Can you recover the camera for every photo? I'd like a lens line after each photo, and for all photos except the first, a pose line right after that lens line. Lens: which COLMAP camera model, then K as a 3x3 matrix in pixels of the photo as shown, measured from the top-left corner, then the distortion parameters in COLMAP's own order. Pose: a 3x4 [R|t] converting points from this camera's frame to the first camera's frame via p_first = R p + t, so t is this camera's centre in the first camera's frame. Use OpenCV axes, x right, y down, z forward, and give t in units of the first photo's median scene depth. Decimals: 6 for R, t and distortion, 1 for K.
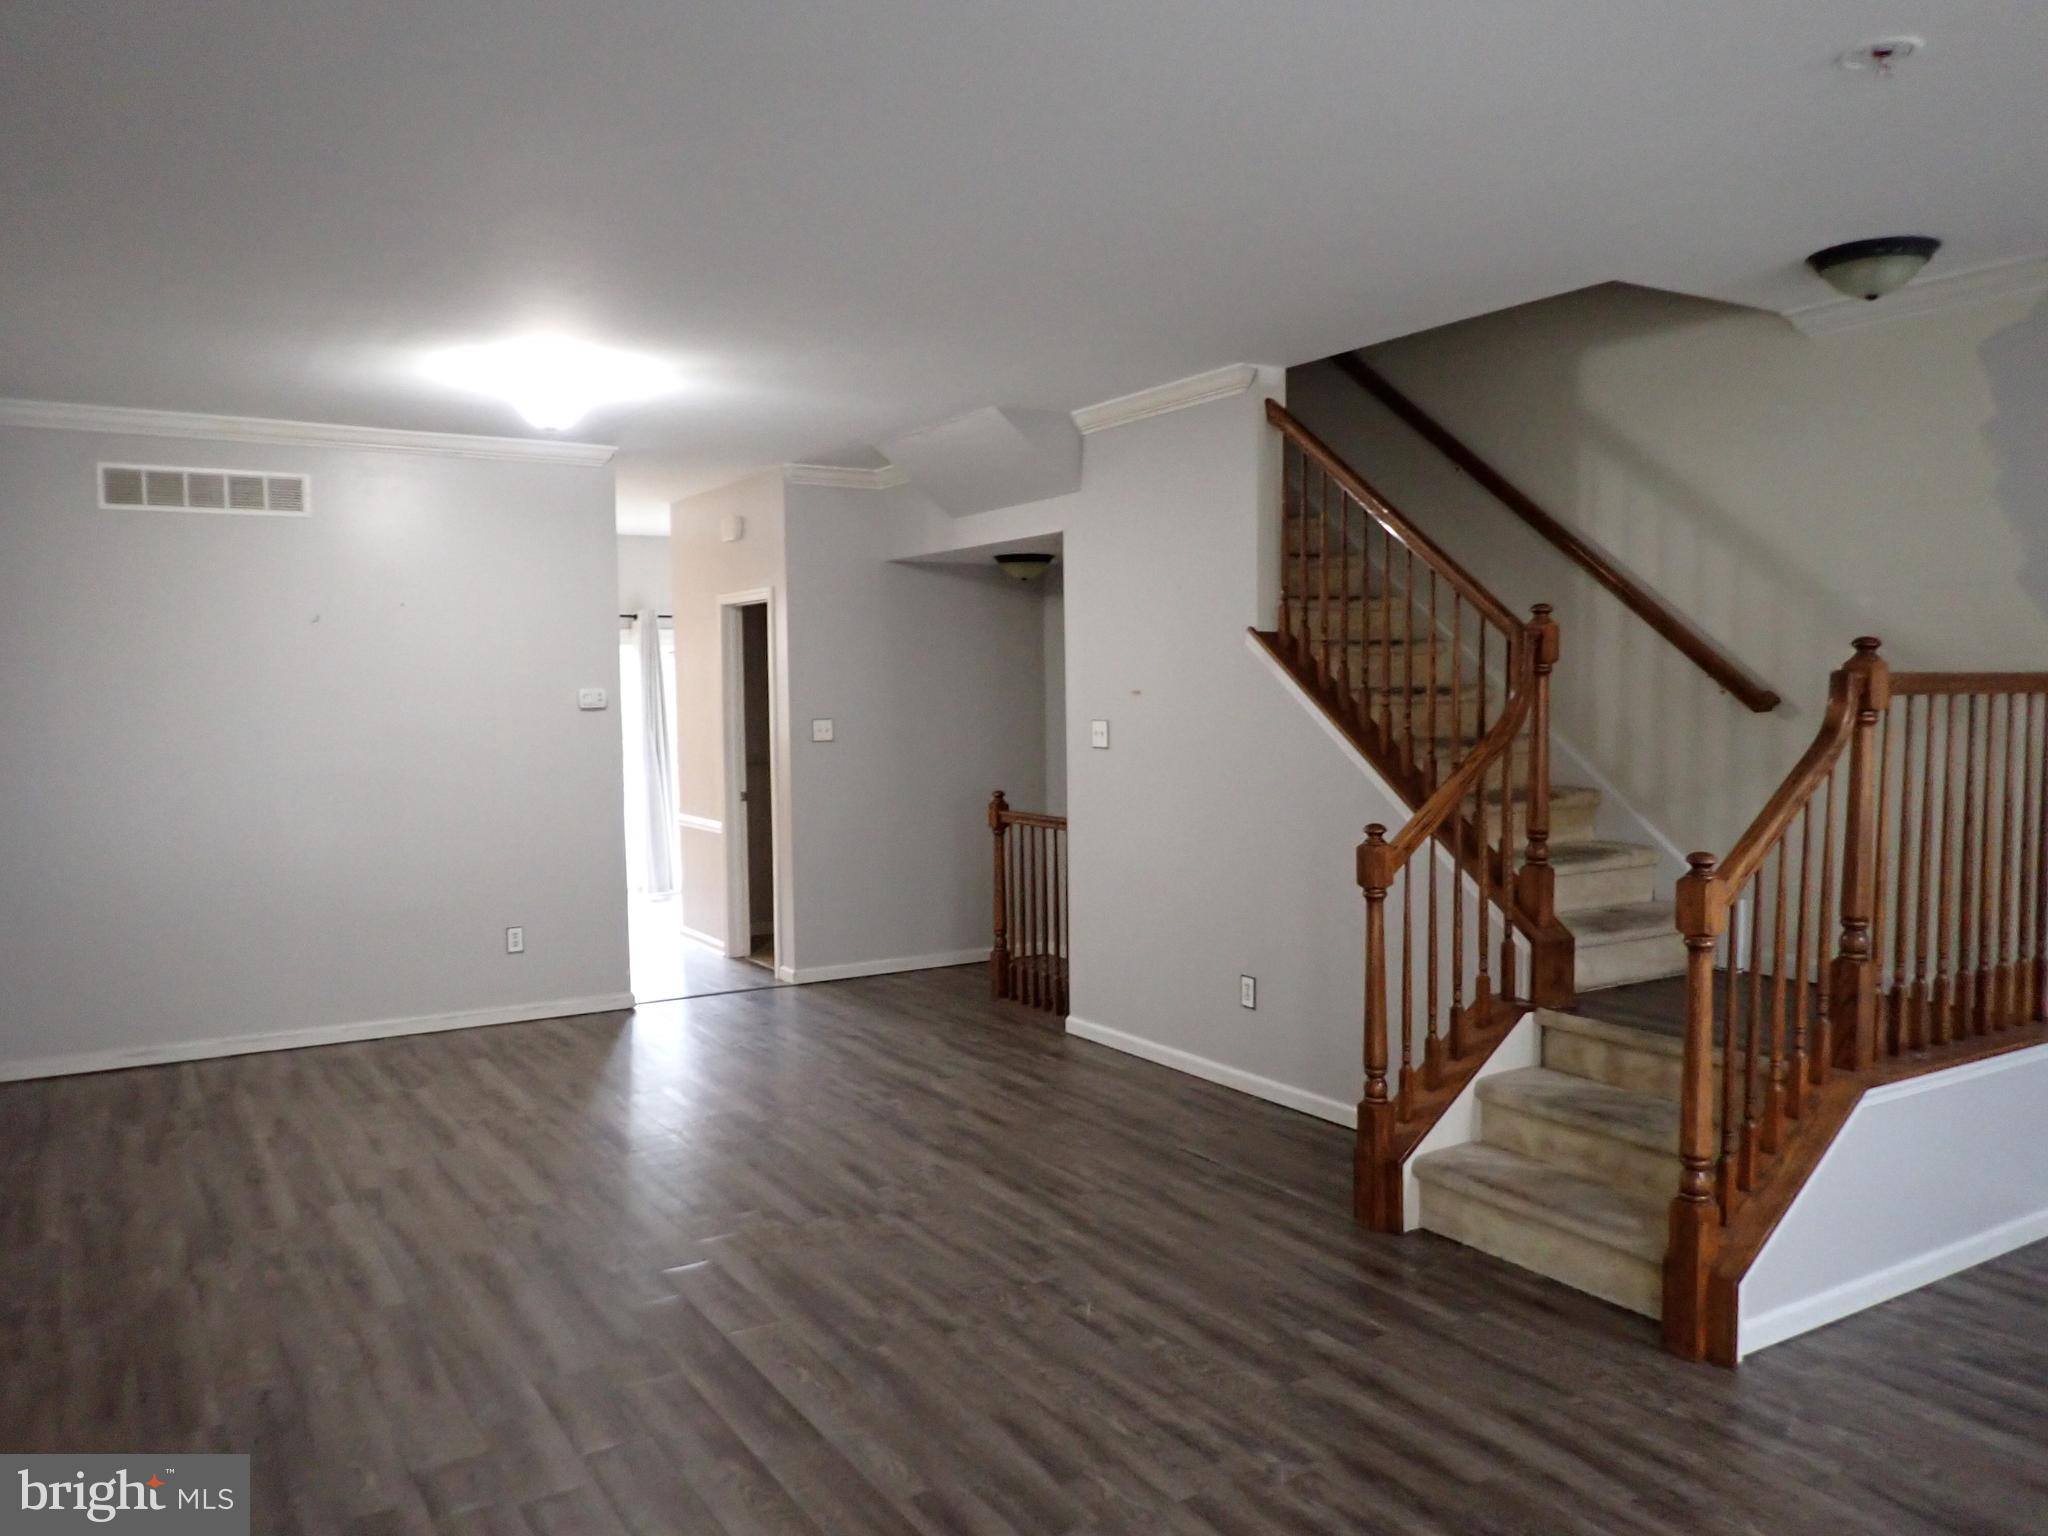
lens RADIAL K [[1510.6, 0, 1034.7], [0, 1510.6, 773.0], [0, 0, 1]] dist [0.006974, -0.004557]
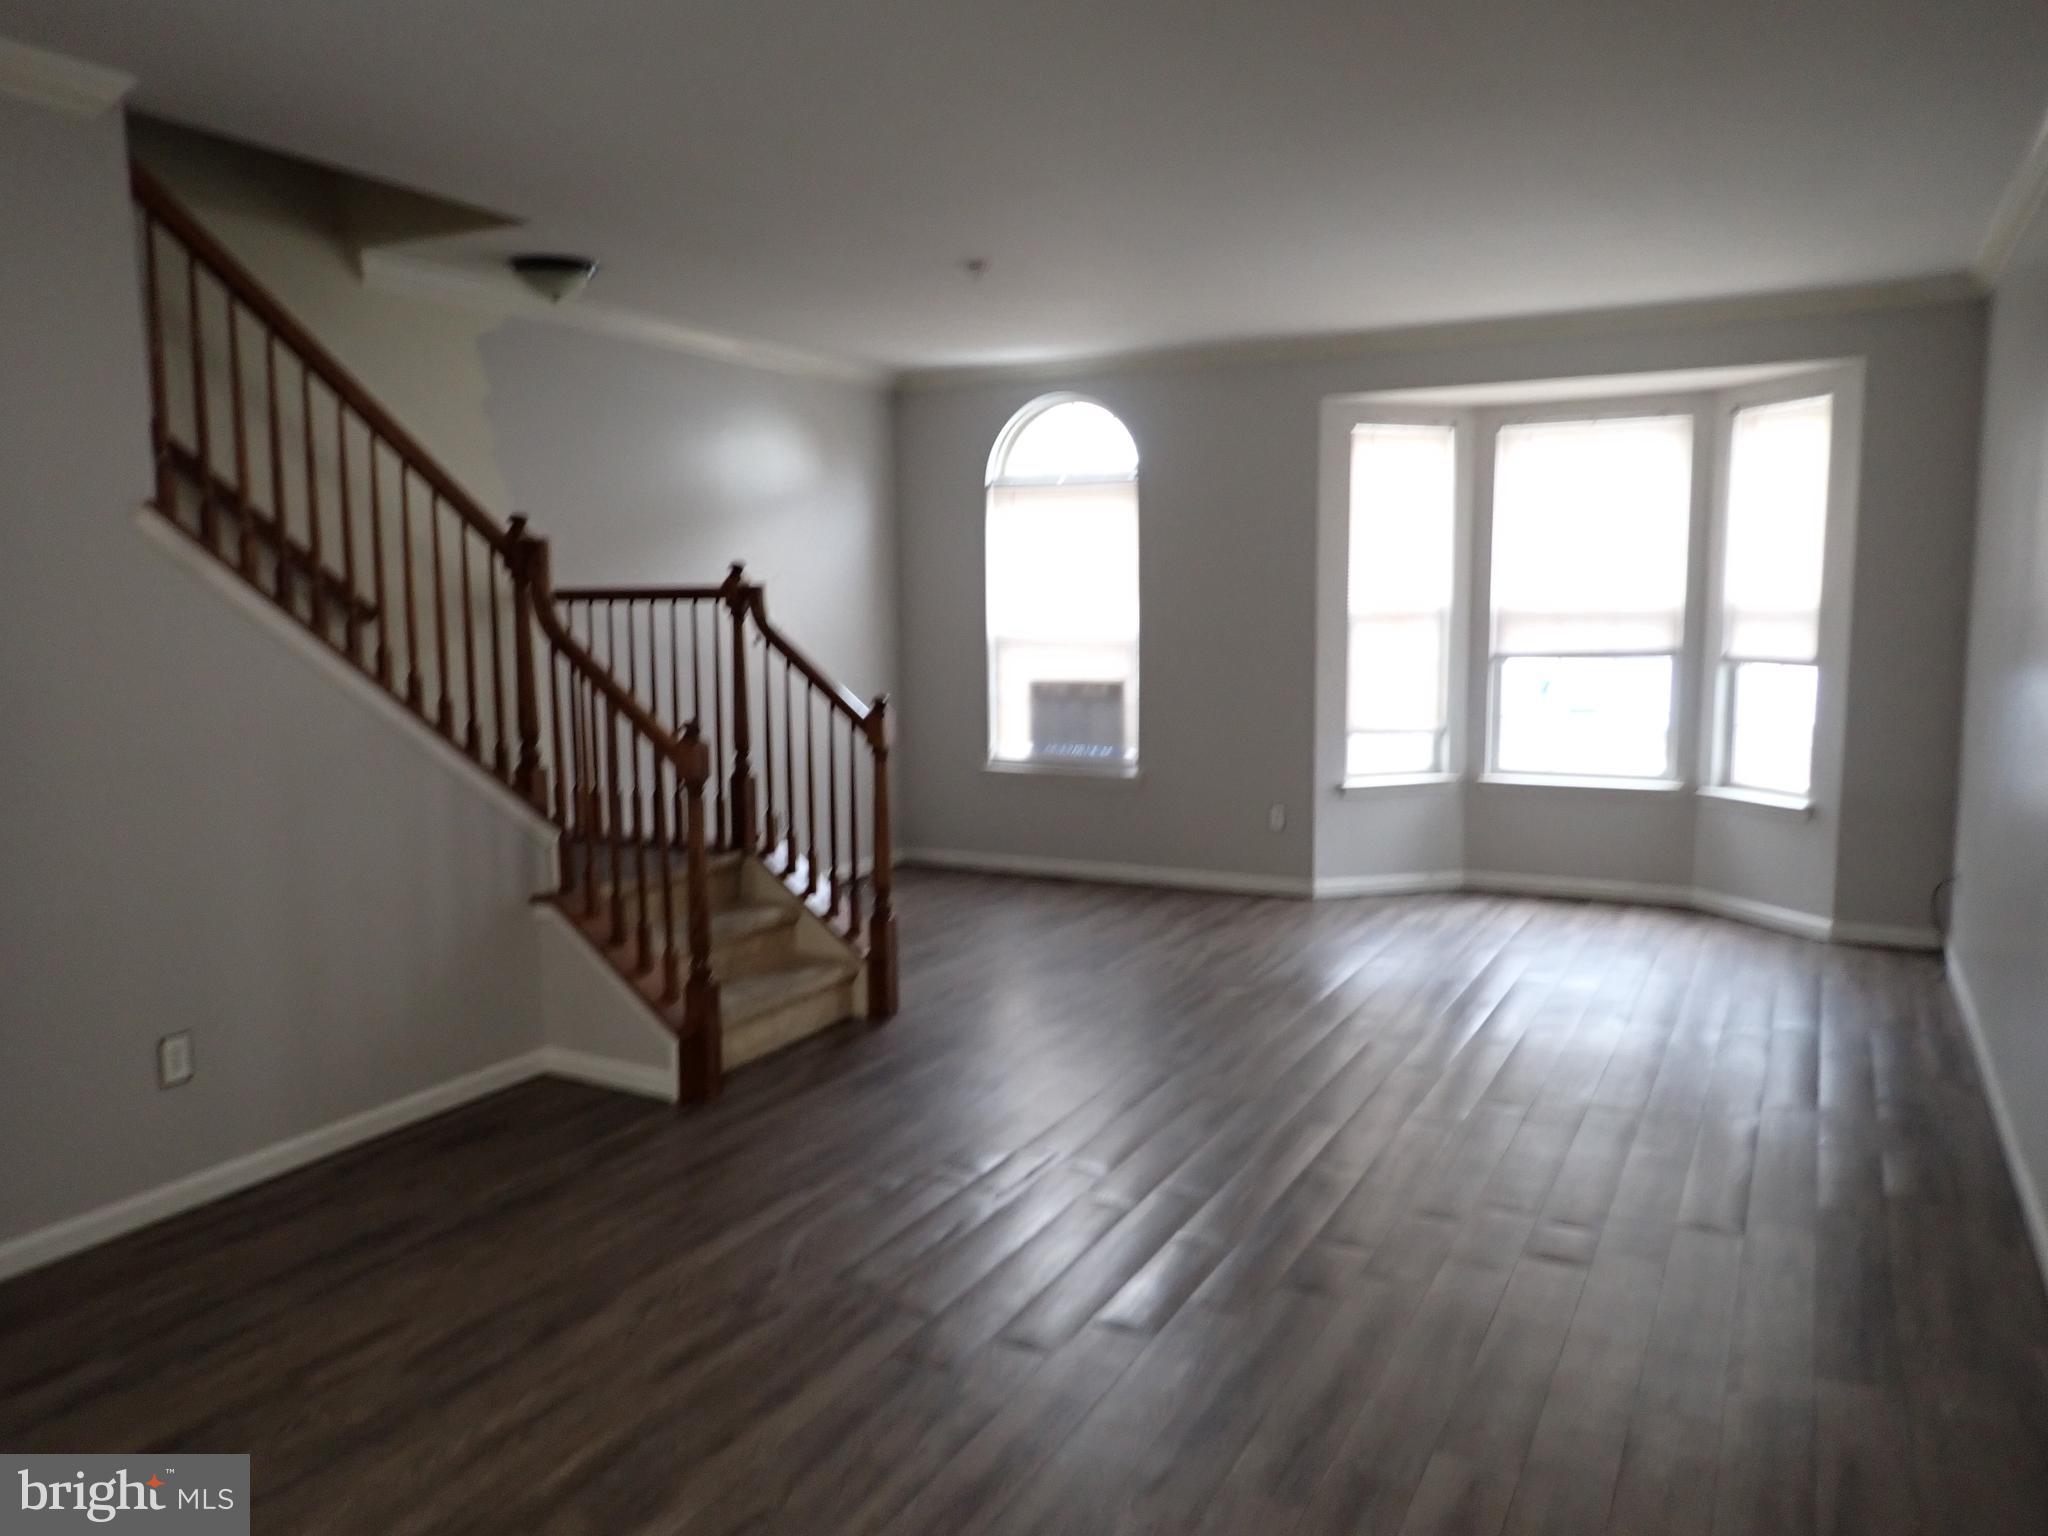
lens RADIAL K [[1510.6, 0, 1034.7], [0, 1510.6, 773.0], [0, 0, 1]] dist [0.006974, -0.004557]
pose [[-0.529574, -0.071367, 0.845256, -0.630832], [0.059182, 0.990918, 0.120745, -0.034884], [-0.846197, 0.113967, -0.520541, 1.068334]]
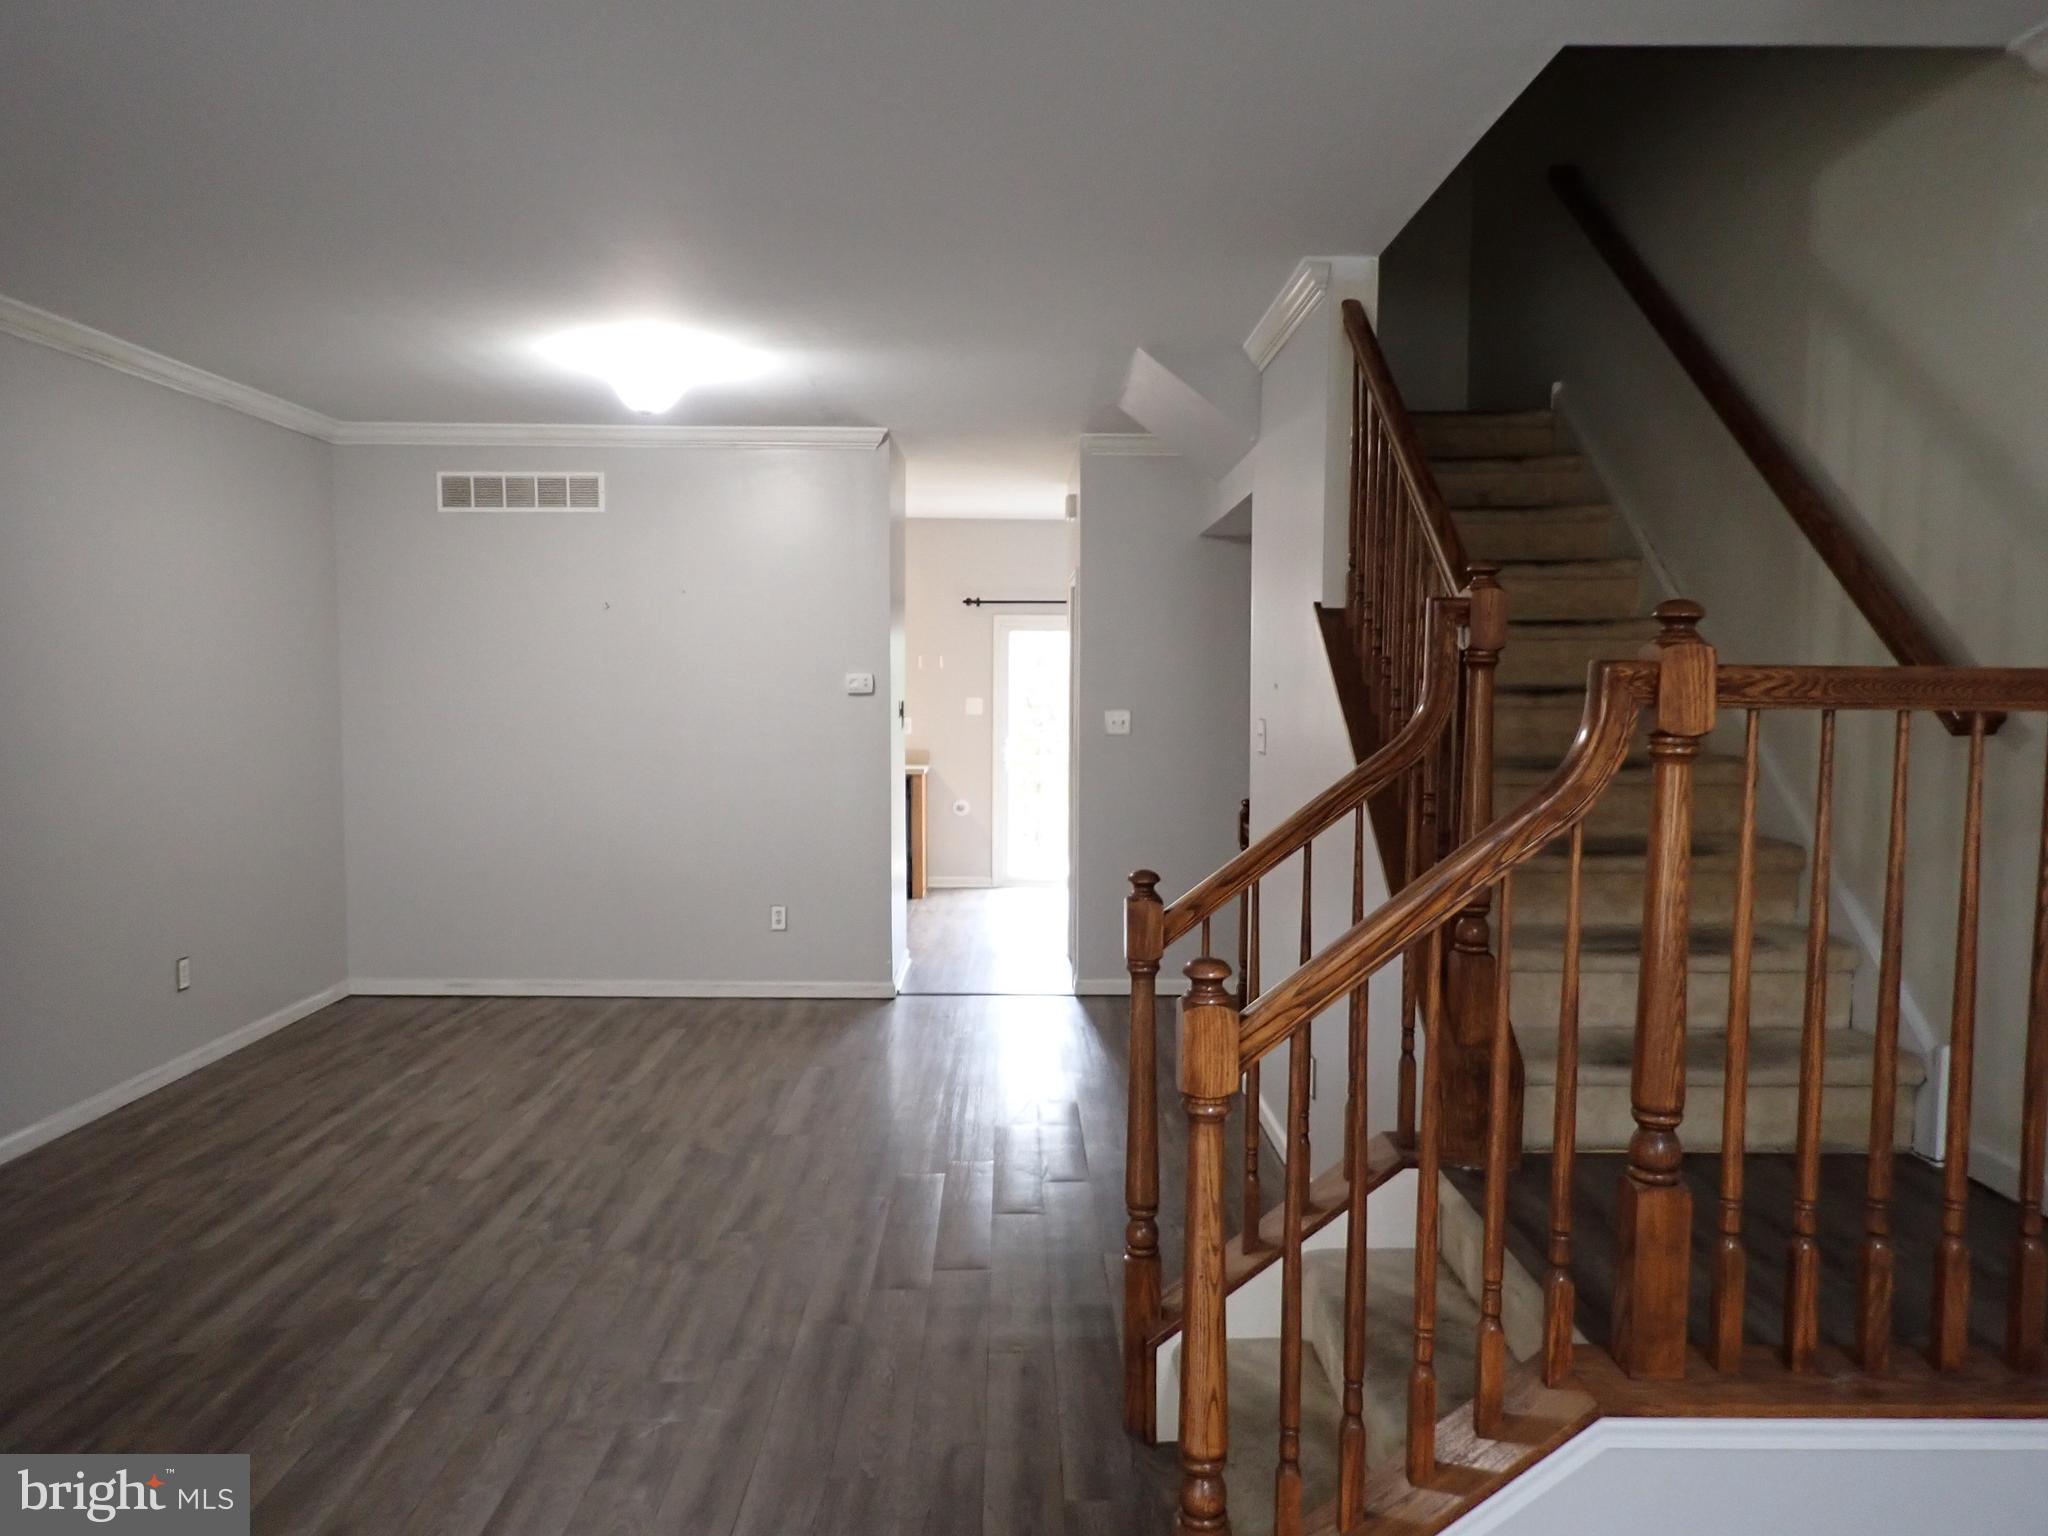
lens RADIAL K [[1510.6, 0, 1034.7], [0, 1510.6, 773.0], [0, 0, 1]] dist [0.006974, -0.004557]
pose [[0.856063, 0.047036, -0.514726, 0.426580], [-0.043872, 0.998869, 0.018312, -0.018191], [0.515005, 0.006906, 0.857159, 0.274954]]
